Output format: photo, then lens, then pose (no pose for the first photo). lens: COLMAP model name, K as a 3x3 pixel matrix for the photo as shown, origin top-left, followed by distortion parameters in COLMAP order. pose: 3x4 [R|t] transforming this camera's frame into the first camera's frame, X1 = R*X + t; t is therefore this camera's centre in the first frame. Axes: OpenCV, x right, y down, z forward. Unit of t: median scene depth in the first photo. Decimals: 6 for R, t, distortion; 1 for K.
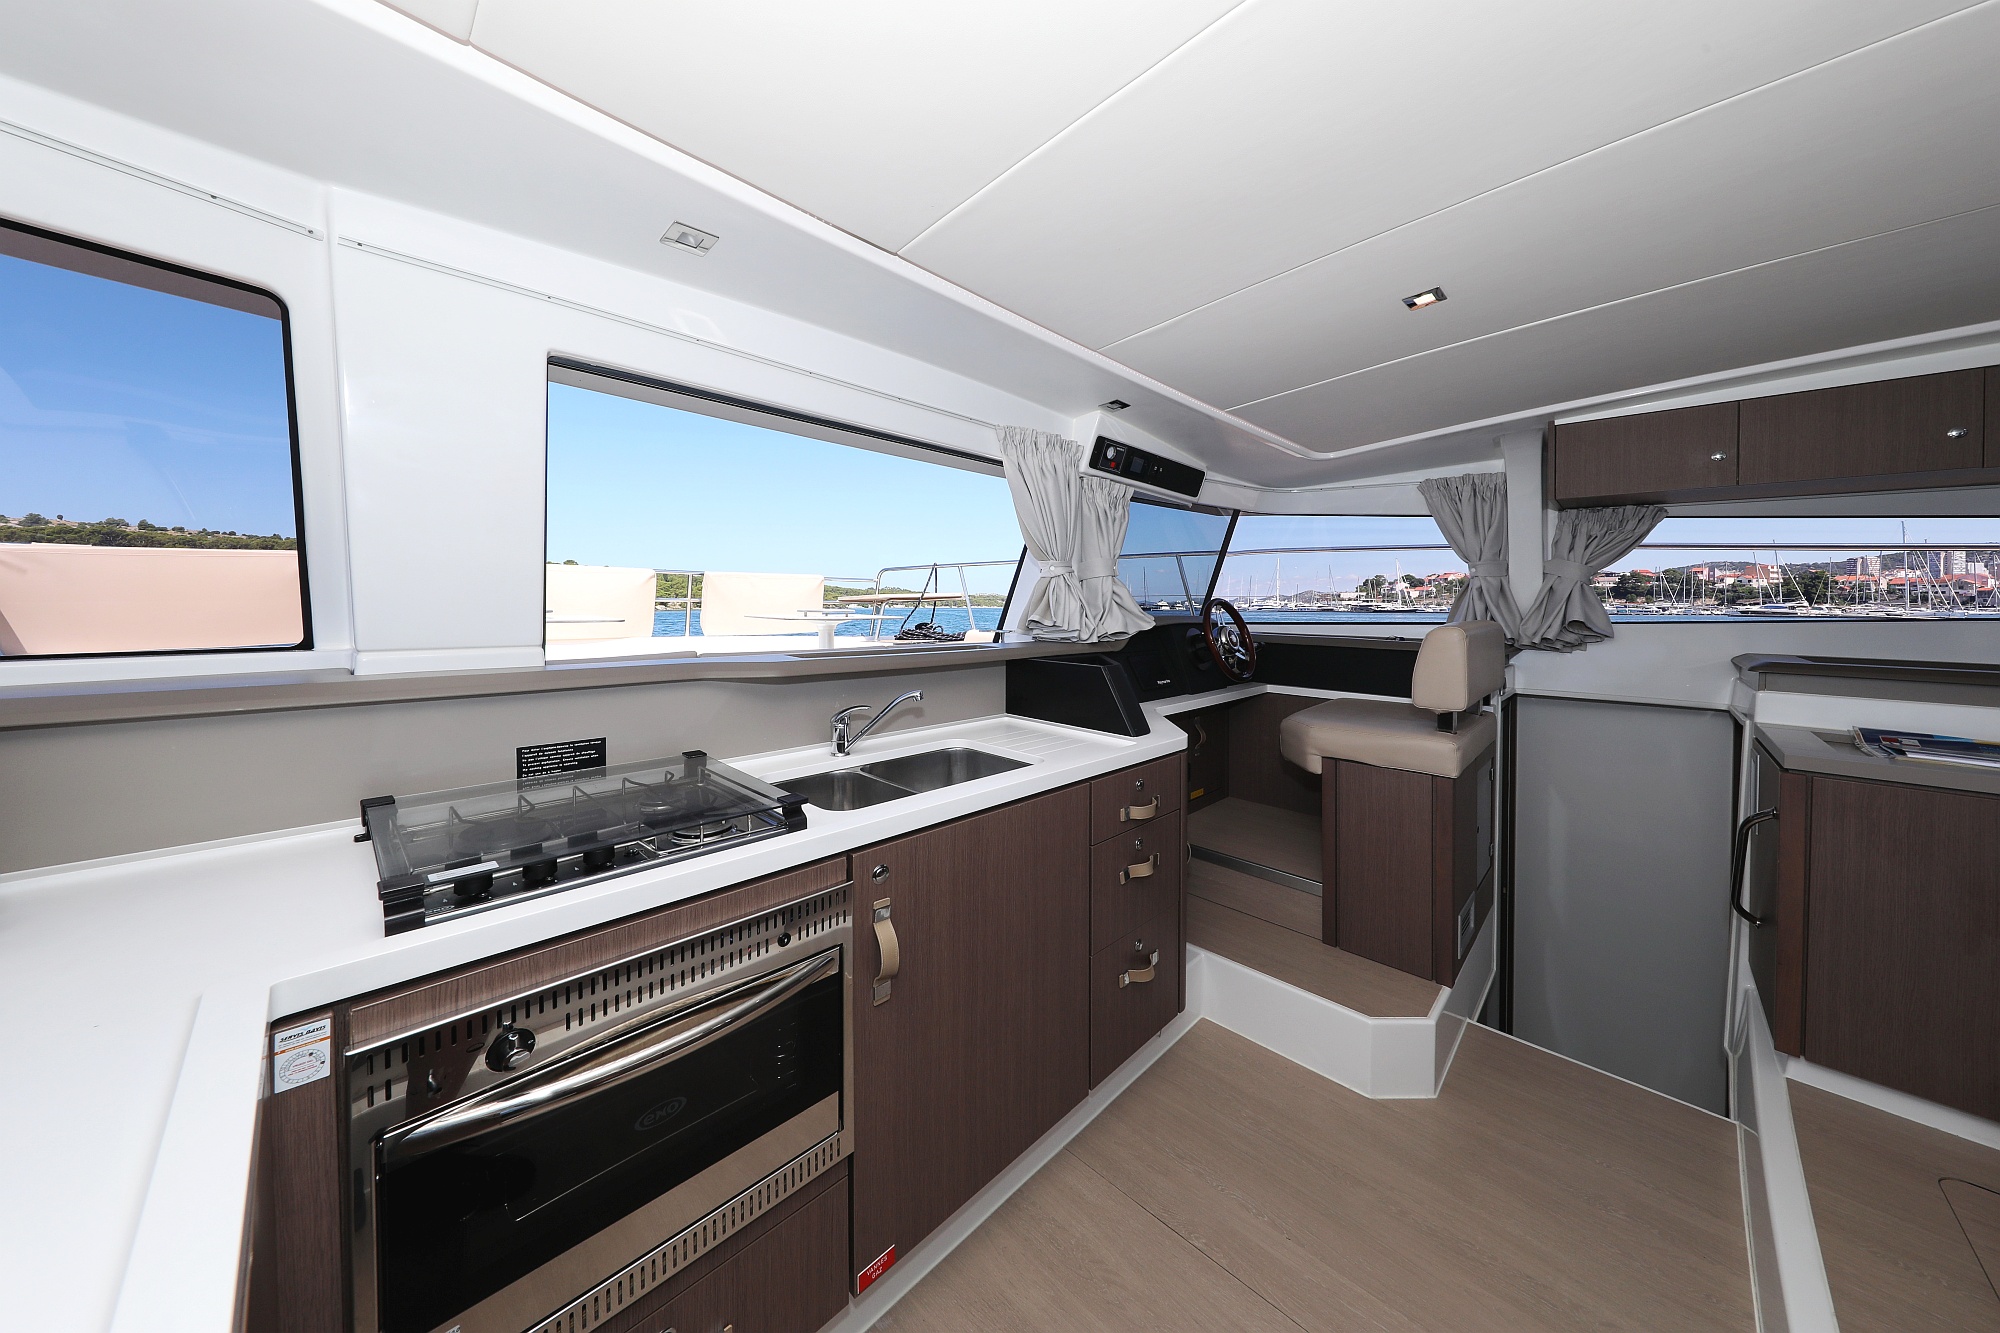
lens RADIAL K [[634.2, 0, 1055.3], [0, 634.2, 601.4], [0, 0, 1]] dist [0.000278, -0.000001]
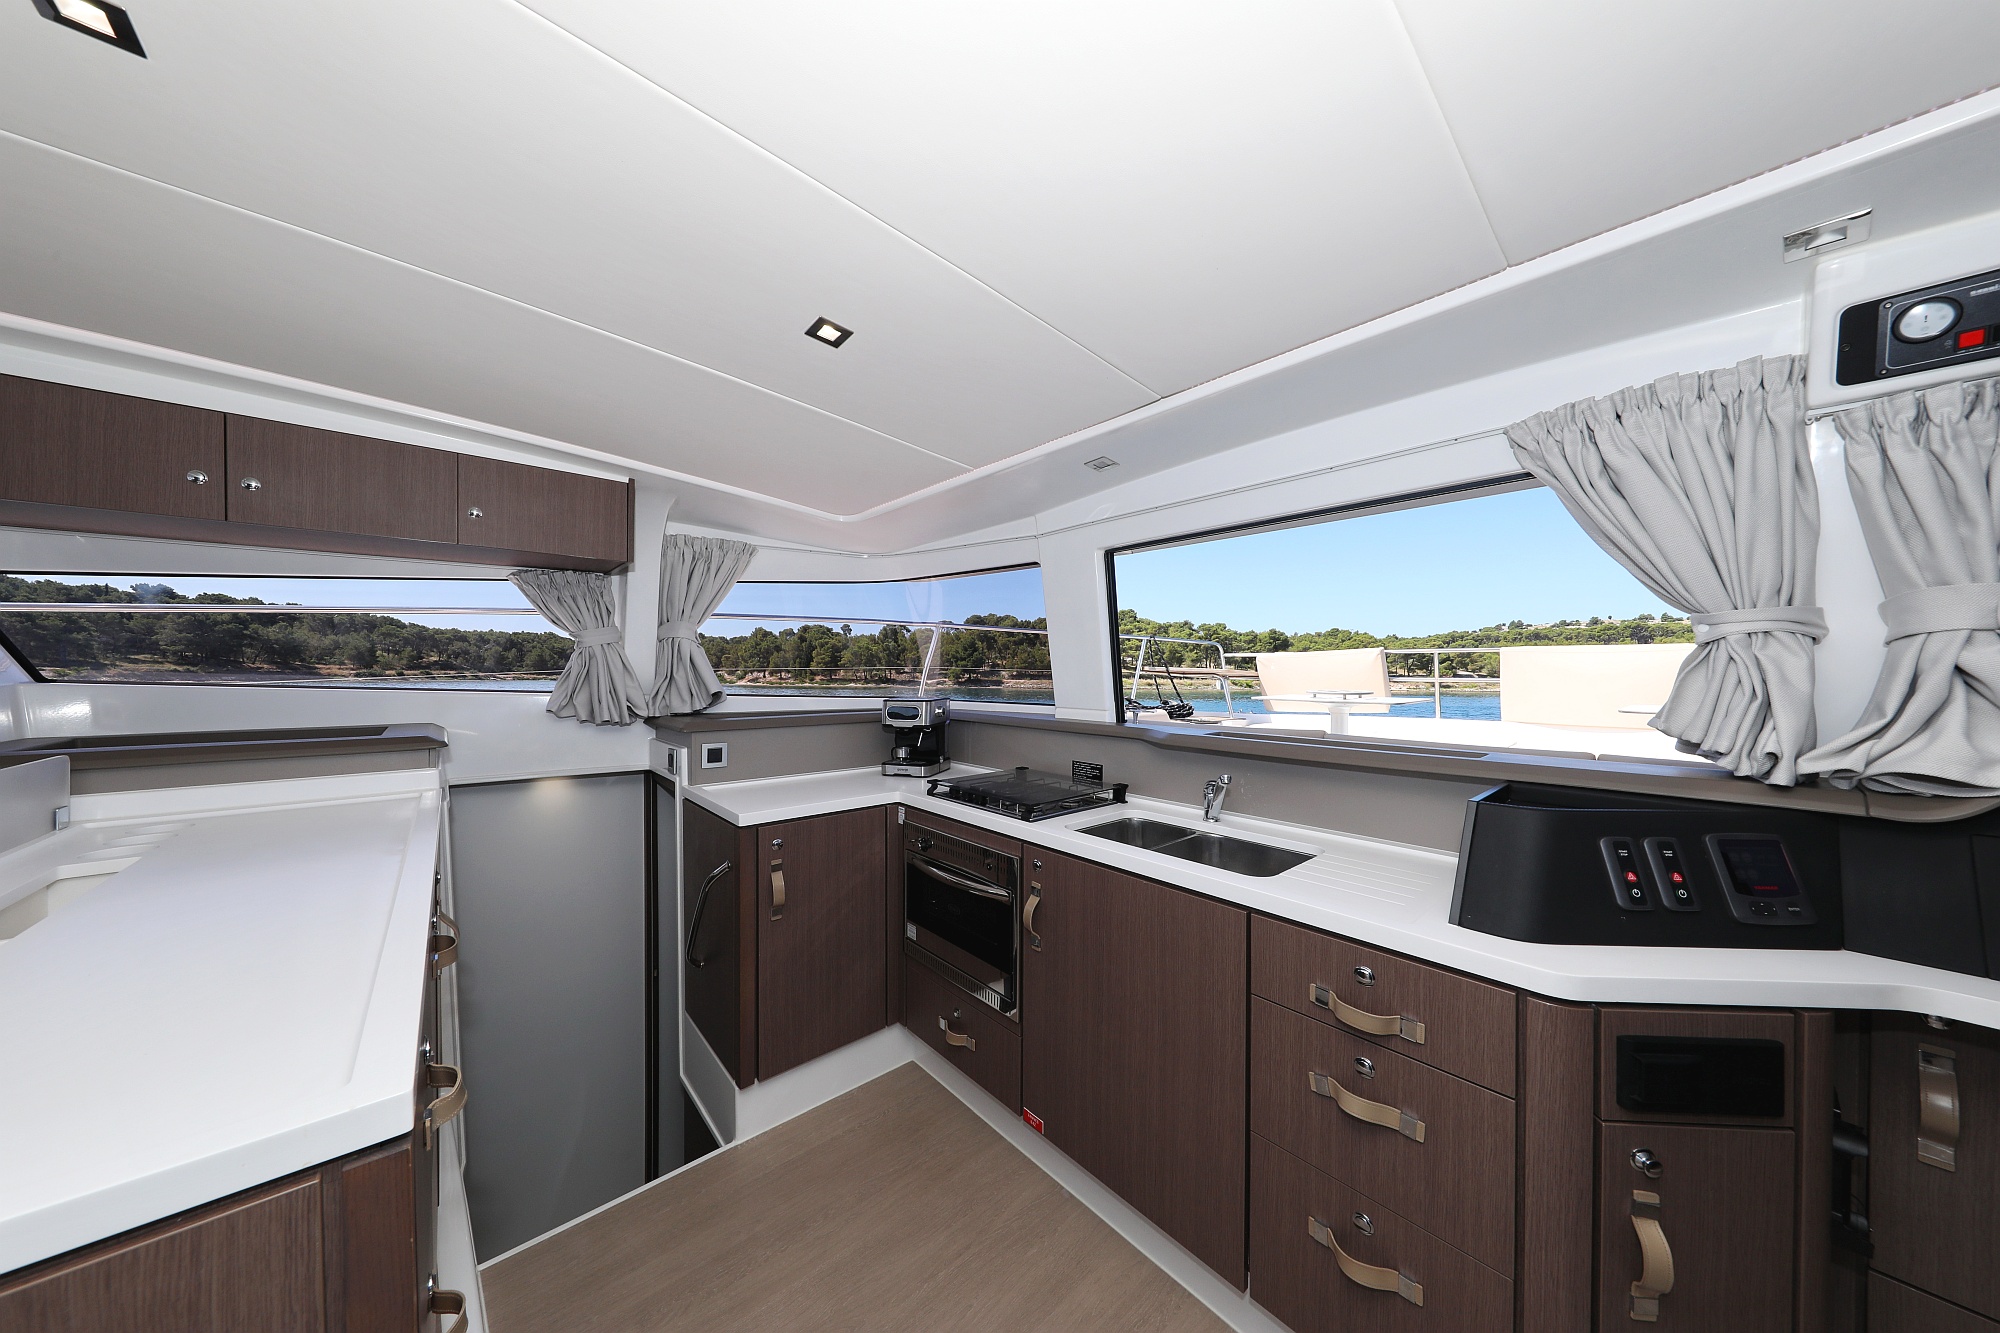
lens RADIAL K [[633.0, 0, 970.9], [0, 633.0, 669.2], [0, 0, 1]] dist [-0.000686, -0.000199]
pose [[-0.147958, -0.021484, -0.988760, 0.866330], [0.000329, 0.999763, -0.021772, -0.011558], [0.988994, -0.003546, -0.147916, 0.721196]]
